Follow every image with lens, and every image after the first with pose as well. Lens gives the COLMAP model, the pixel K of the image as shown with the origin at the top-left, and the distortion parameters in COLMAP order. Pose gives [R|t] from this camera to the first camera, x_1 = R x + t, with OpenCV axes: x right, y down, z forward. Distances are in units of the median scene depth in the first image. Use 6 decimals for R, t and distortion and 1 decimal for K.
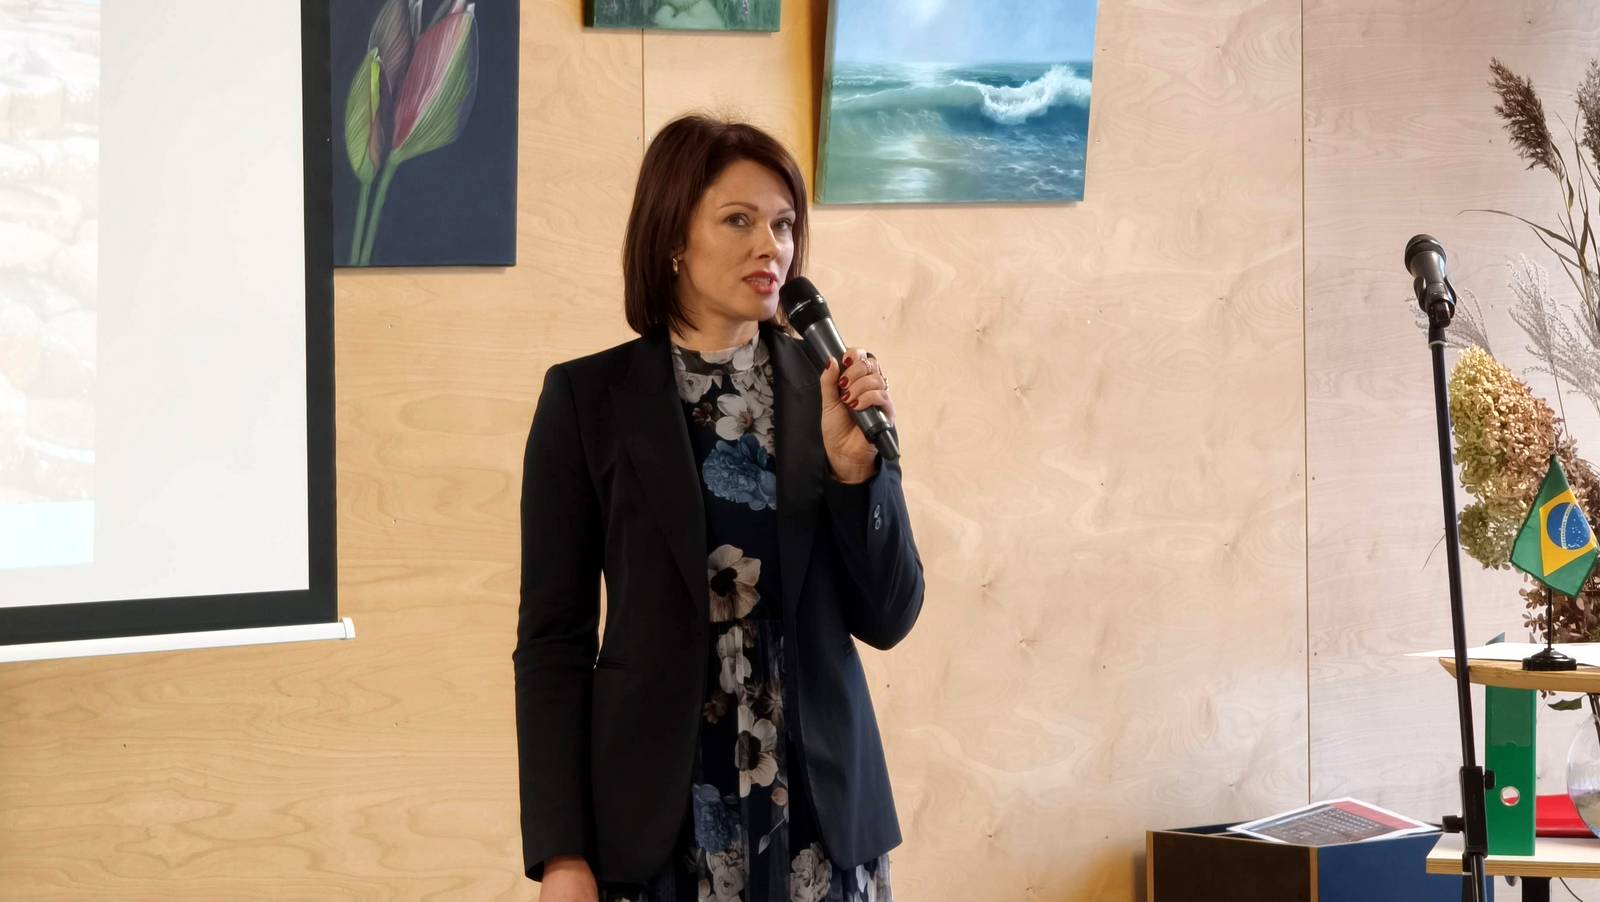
lens RADIAL K [[5716.7, 0, 803.6], [0, 5716.7, 453.4], [0, 0, 1]] dist [0.150046, 0.000000]
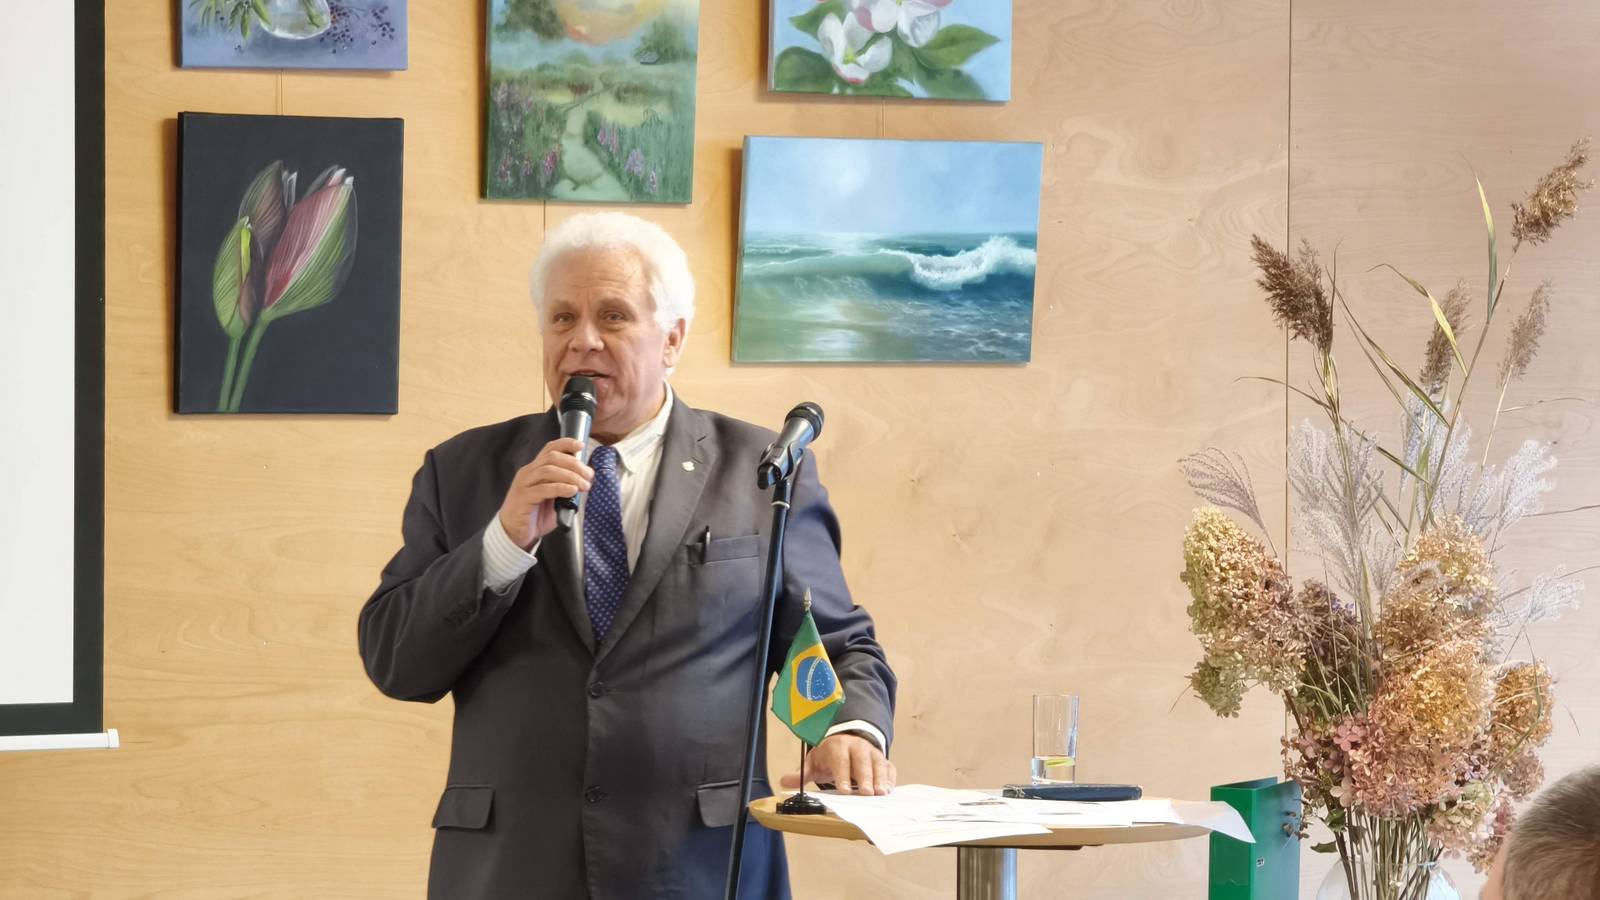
lens RADIAL K [[5173.9, 0, 794.5], [0, 5173.9, 445.0], [0, 0, 1]] dist [0.180910, 0.000000]
pose [[0.968787, 0.018323, -0.247216, 0.275249], [-0.024250, 0.999486, -0.020952, -0.007829], [0.246705, 0.026293, 0.968734, 0.050735]]
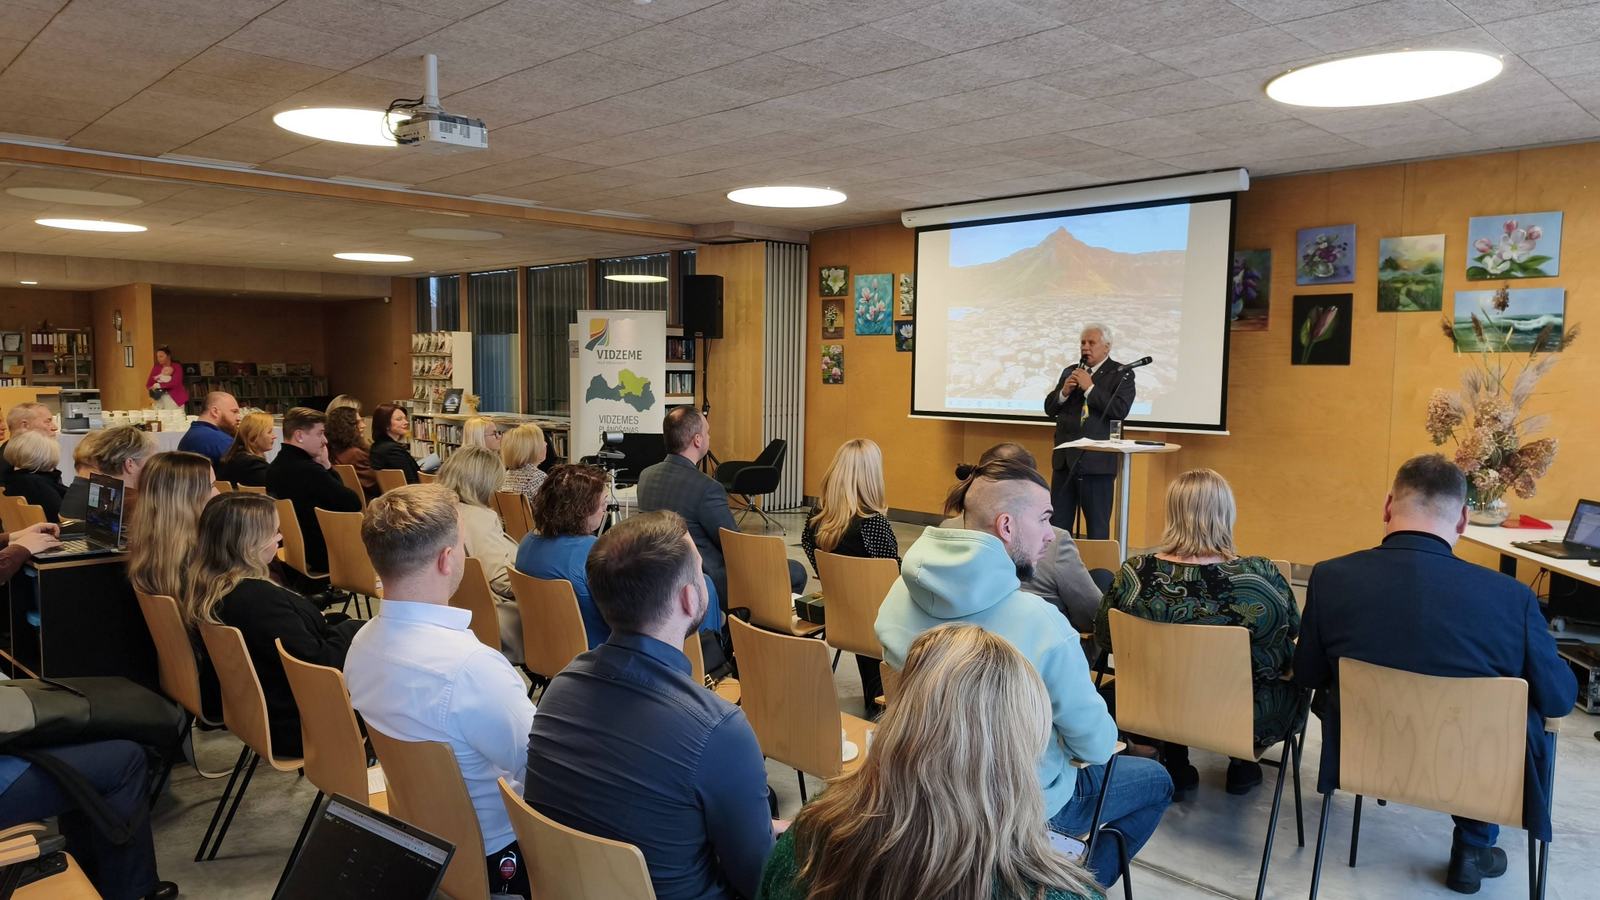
lens RADIAL K [[1088.4, 0, 799.2], [0, 1088.4, 454.7], [0, 0, 1]] dist [-0.002216, -0.005824]
pose [[0.038494, 0.102069, -0.994032, 0.826332], [-0.039236, 0.994157, 0.100562, -0.031597], [0.998488, 0.035131, 0.042274, 0.528890]]
